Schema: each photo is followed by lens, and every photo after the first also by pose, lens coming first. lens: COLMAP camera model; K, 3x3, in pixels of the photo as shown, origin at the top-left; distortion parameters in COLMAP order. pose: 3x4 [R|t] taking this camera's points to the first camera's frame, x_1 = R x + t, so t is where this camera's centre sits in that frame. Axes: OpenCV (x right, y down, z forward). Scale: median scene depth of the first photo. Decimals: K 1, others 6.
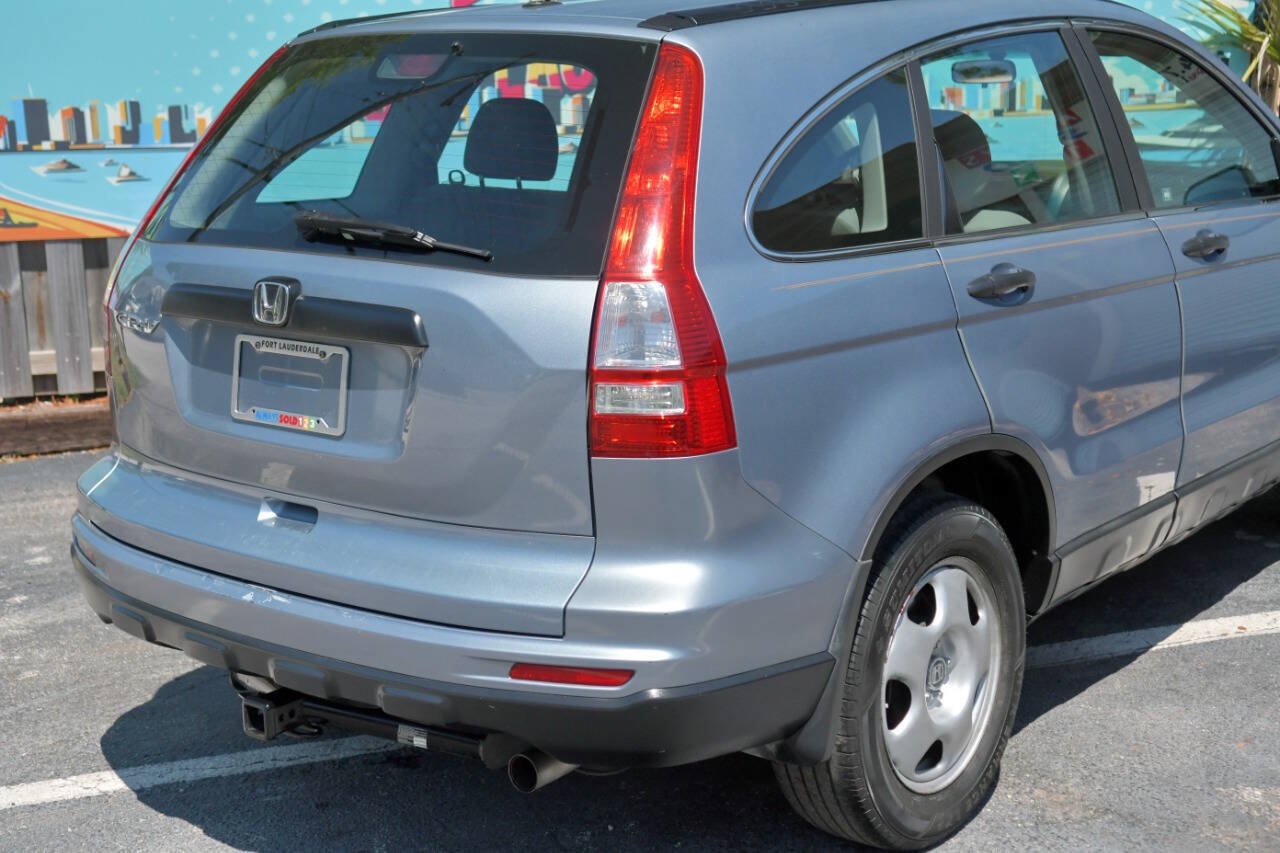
lens RADIAL K [[1654.1, 0, 641.8], [0, 1654.1, 427.1], [0, 0, 1]] dist [0.073681, 0.073401]
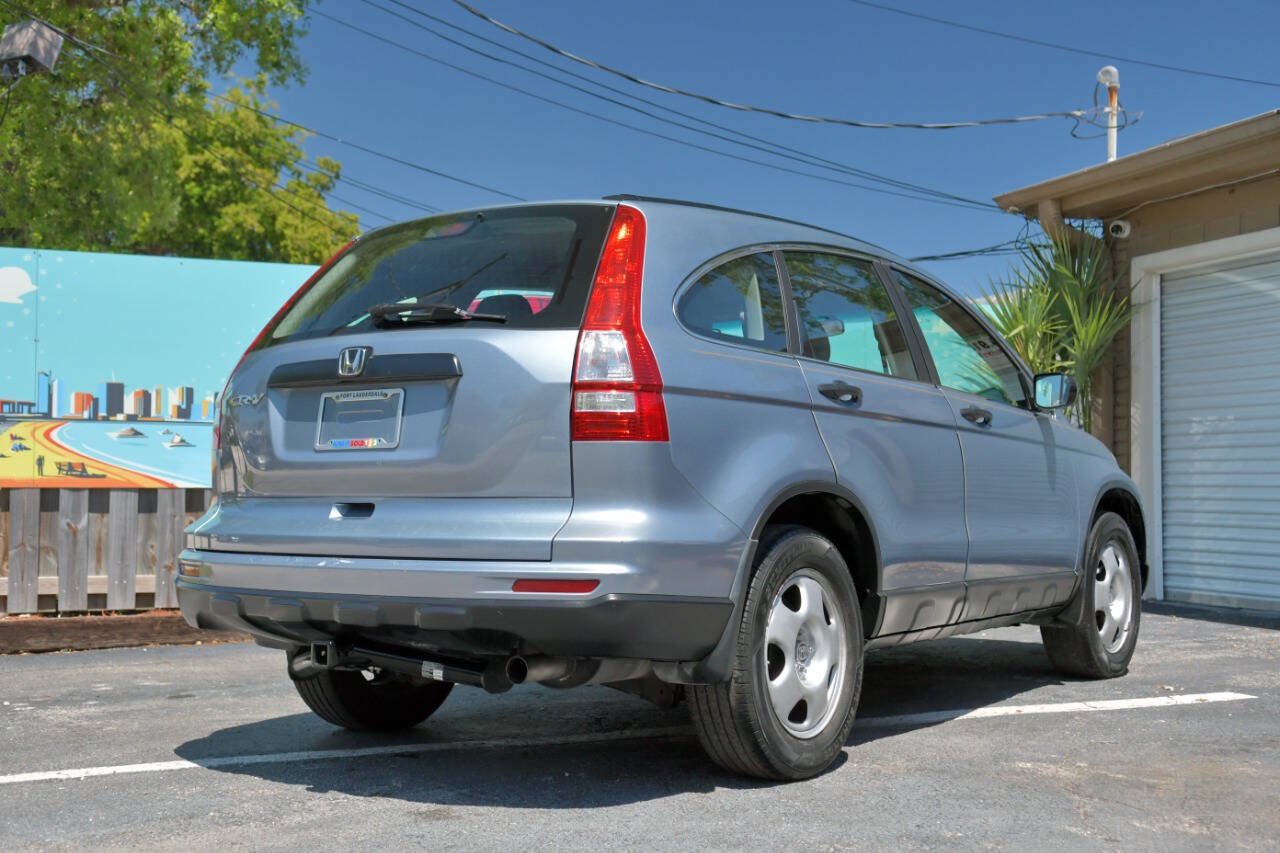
lens RADIAL K [[1341.3, 0, 640.2], [0, 1341.3, 427.7], [0, 0, 1]] dist [0.025433, 0.006430]
pose [[0.997634, 0.024333, 0.064300, -0.039758], [-0.008323, 0.971136, -0.238381, 0.246295], [-0.068245, 0.237281, 0.969041, -0.149094]]
